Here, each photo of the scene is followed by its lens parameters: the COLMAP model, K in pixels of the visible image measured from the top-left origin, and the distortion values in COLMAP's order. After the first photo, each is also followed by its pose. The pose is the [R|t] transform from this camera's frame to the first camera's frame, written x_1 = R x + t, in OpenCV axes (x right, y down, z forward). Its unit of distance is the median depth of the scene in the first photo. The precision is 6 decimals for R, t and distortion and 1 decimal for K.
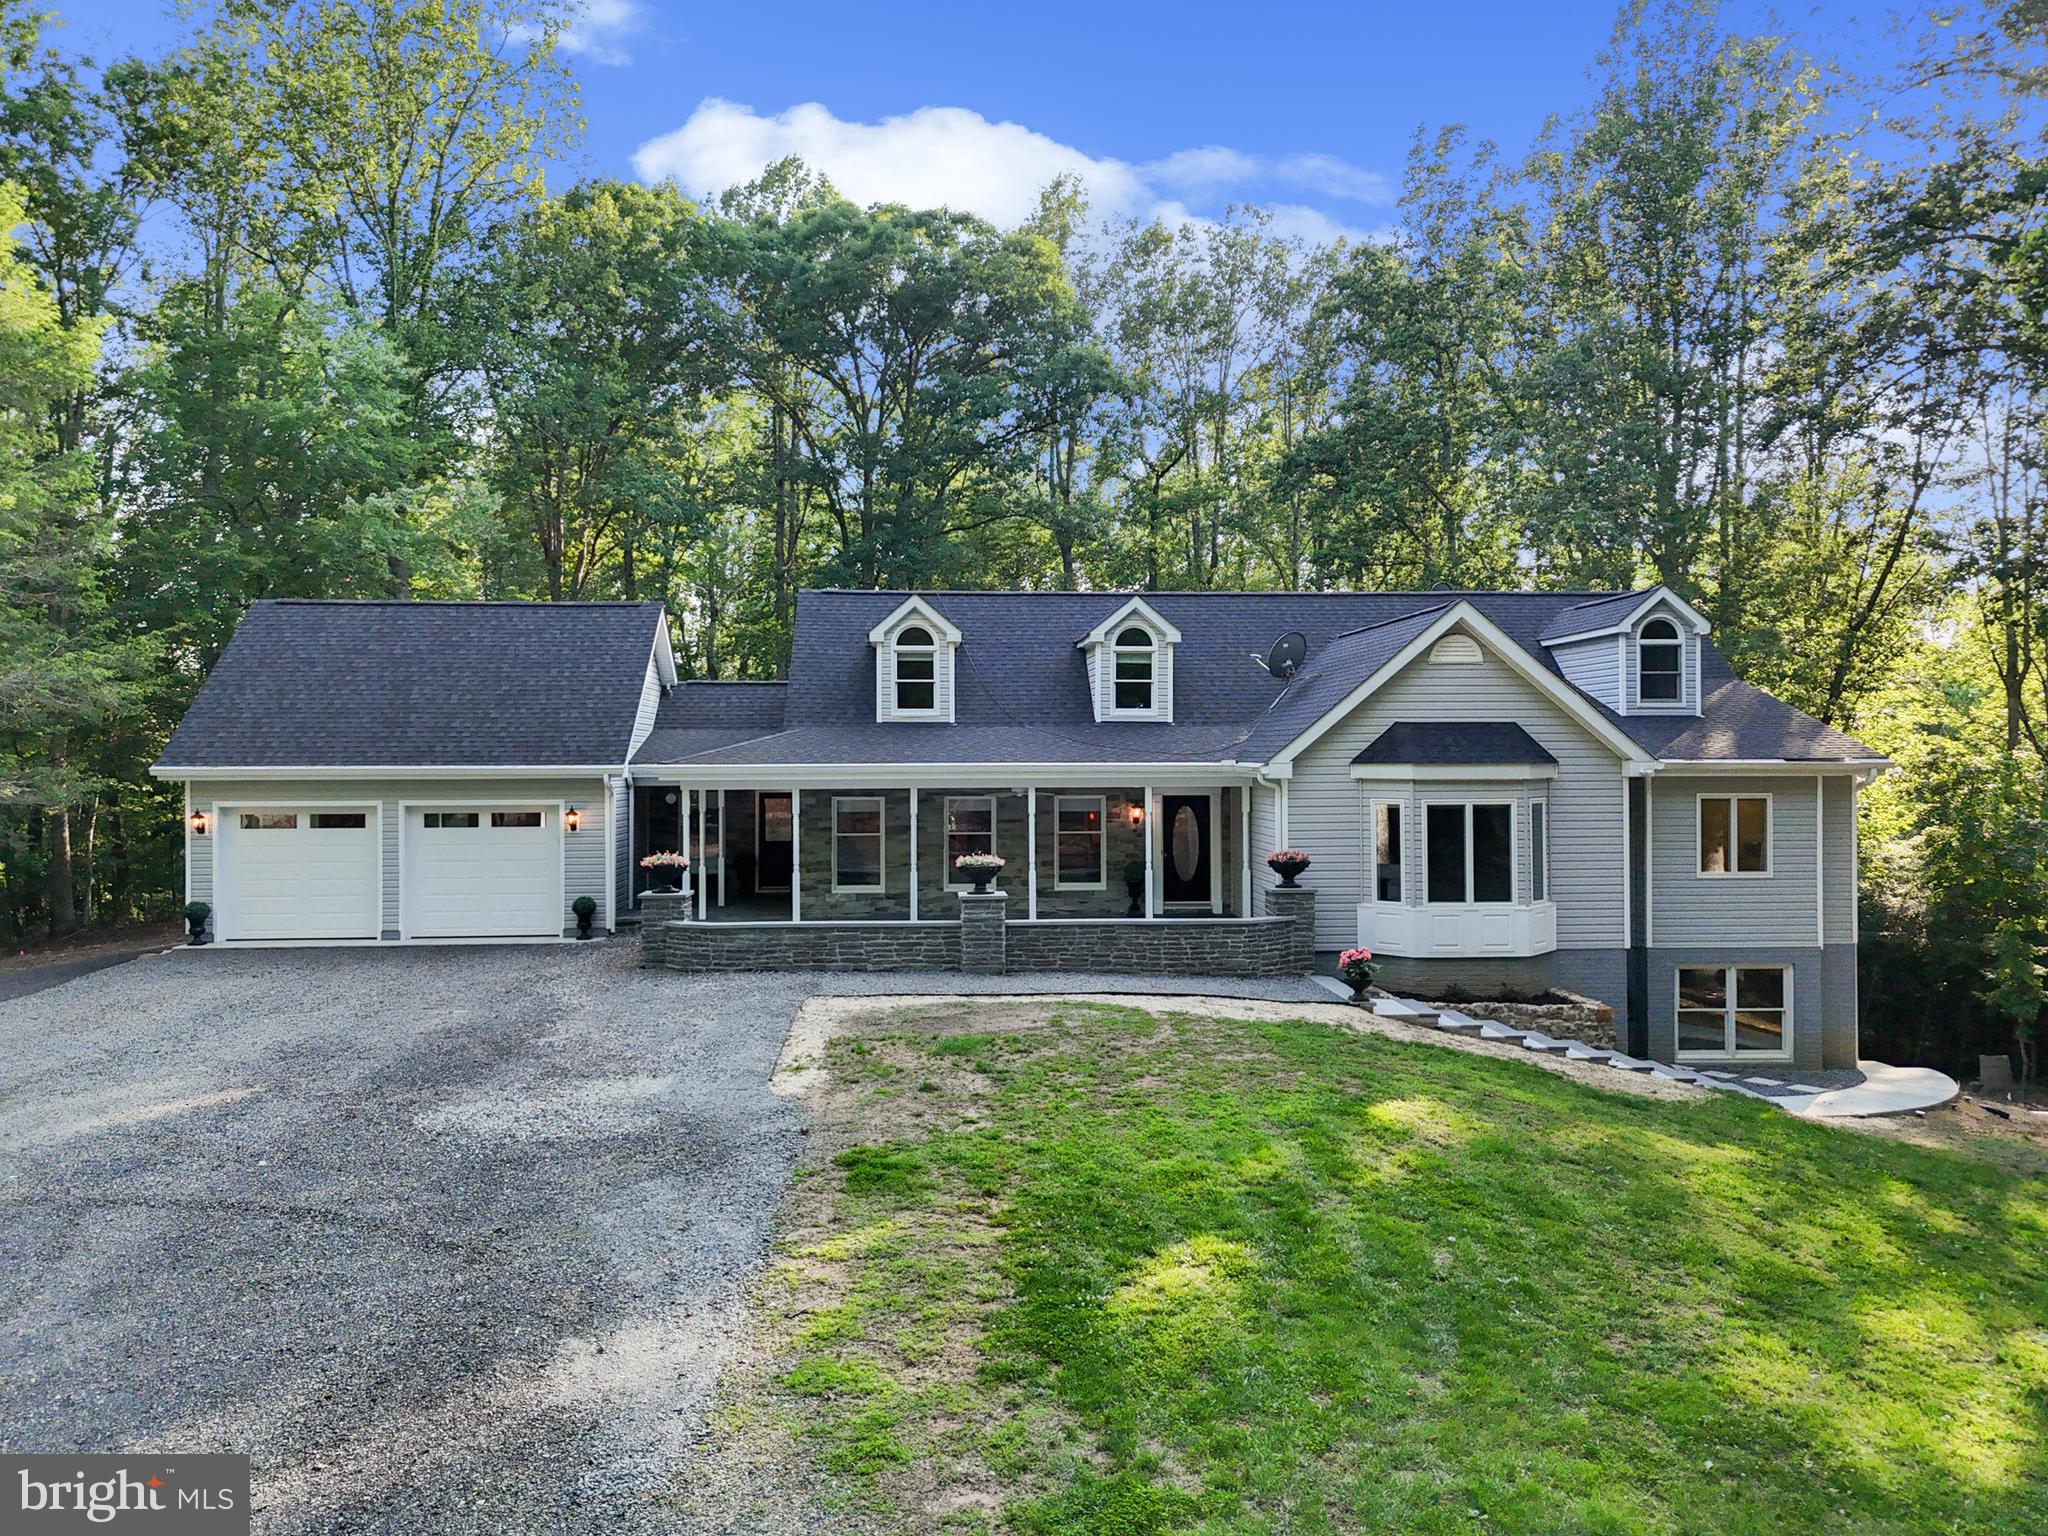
lens RADIAL K [[1430.0, 0, 1024.0], [0, 1430.0, 768.0], [0, 0, 1]] dist [0.134326, 0.000342]
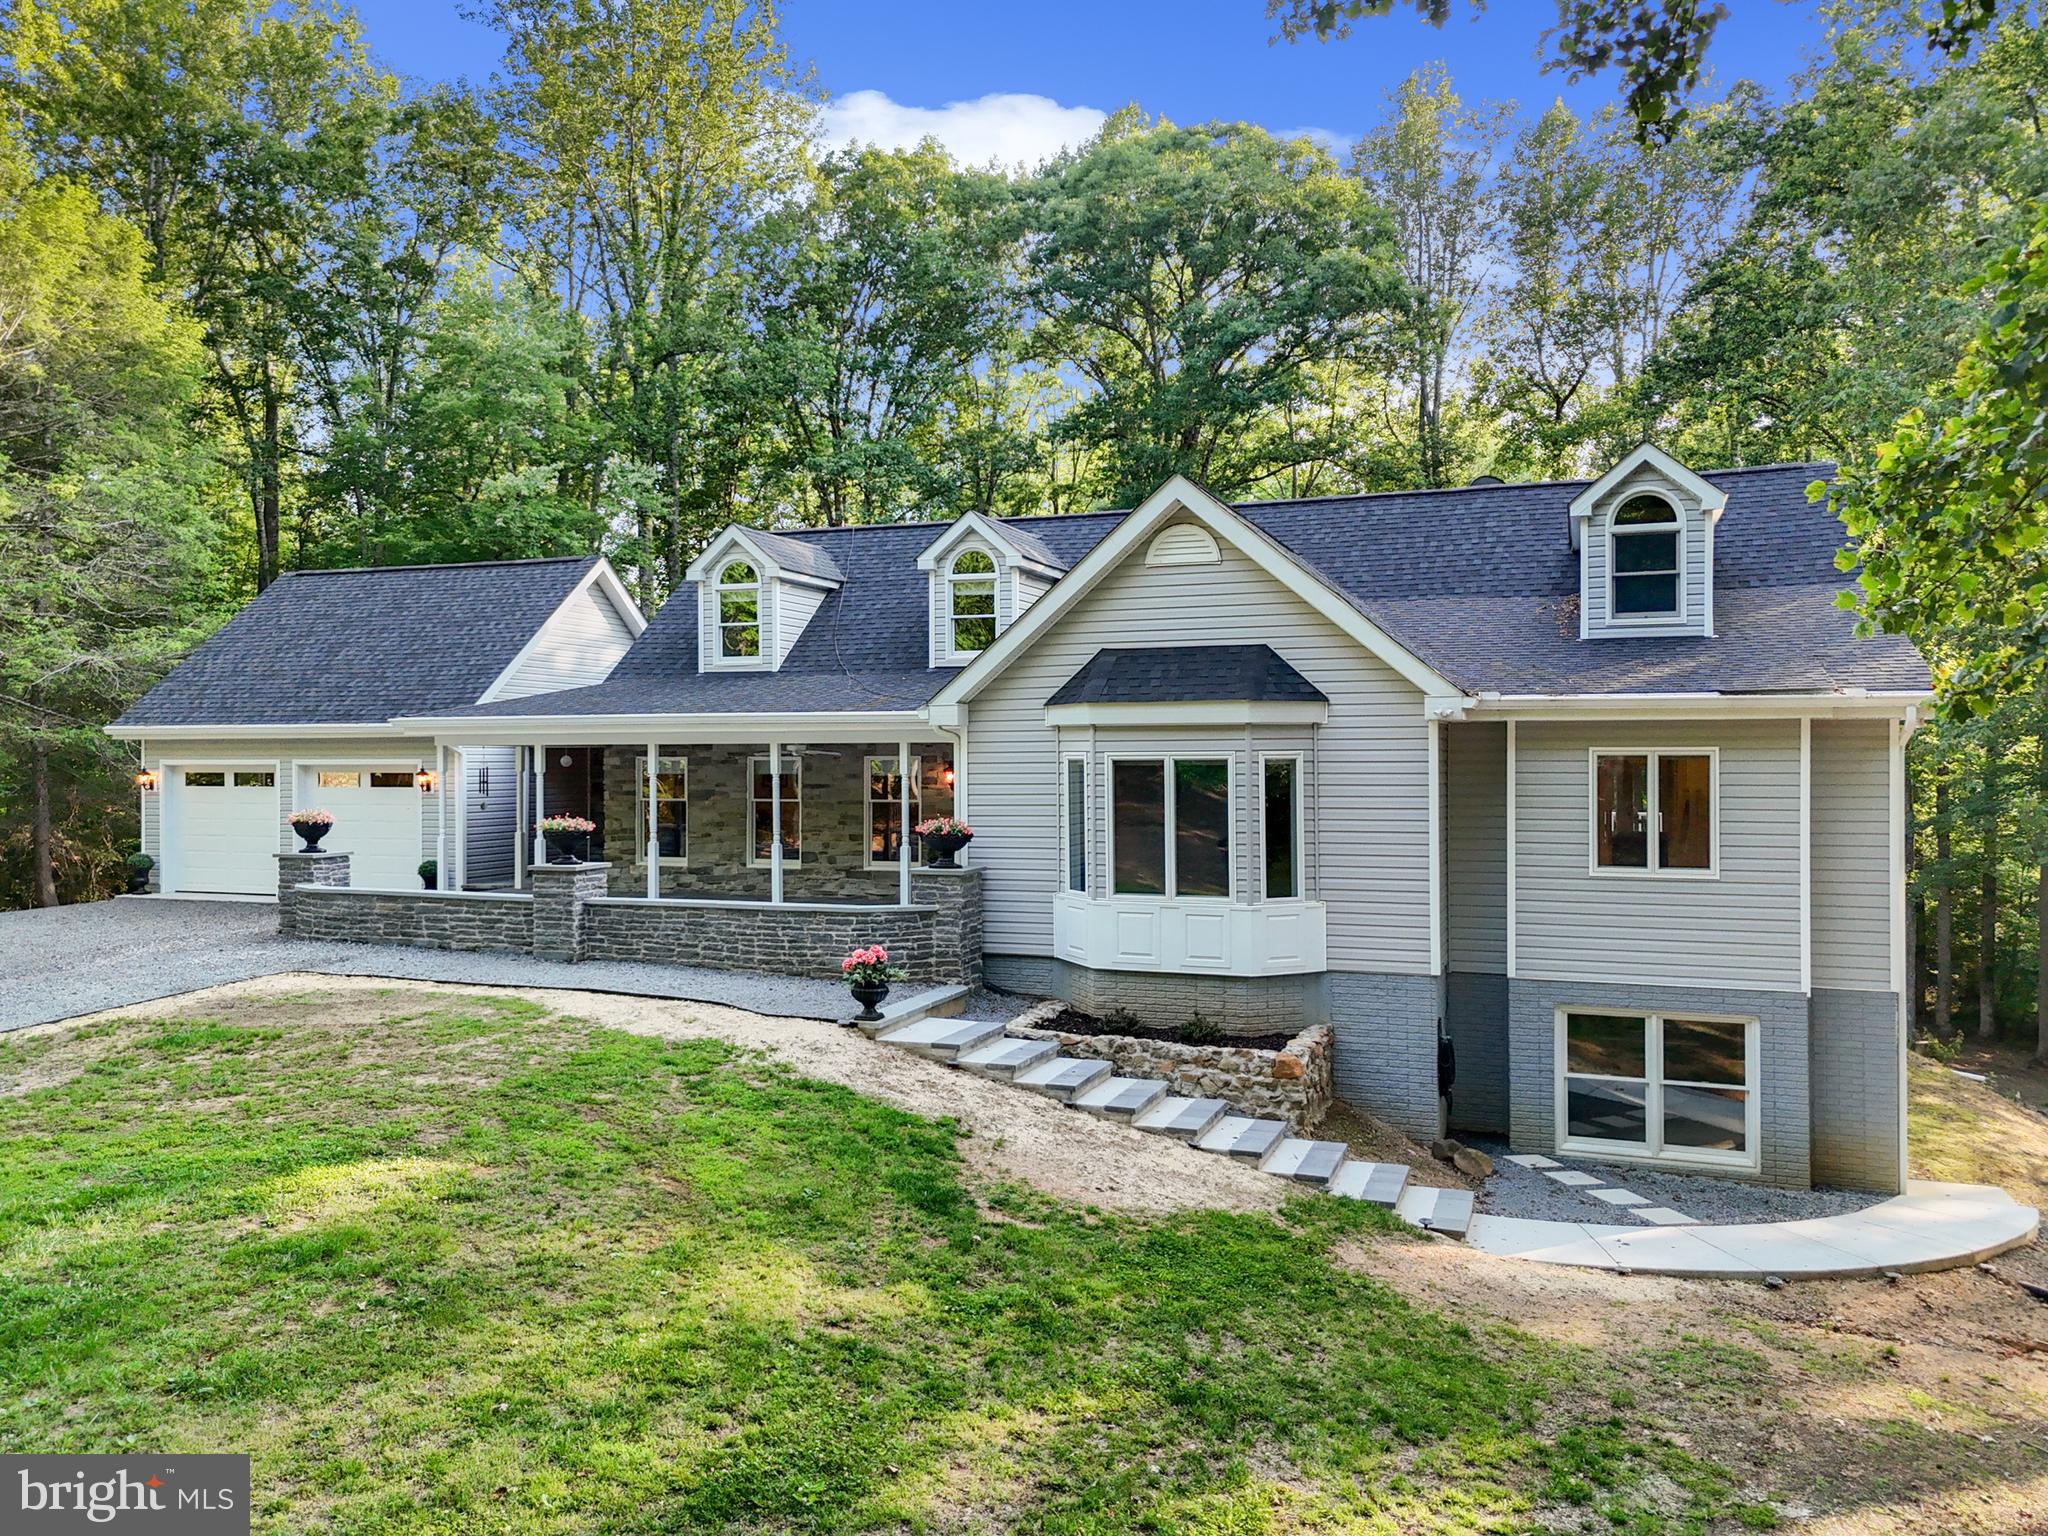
lens RADIAL K [[1454.0, 0, 996.4], [0, 1454.0, 742.5], [0, 0, 1]] dist [0.113777, 0.001948]
pose [[0.917378, -0.001758, -0.398012, 0.492453], [-0.003632, 0.999912, -0.012789, 0.025356], [0.397999, 0.013178, 0.917291, 0.293485]]
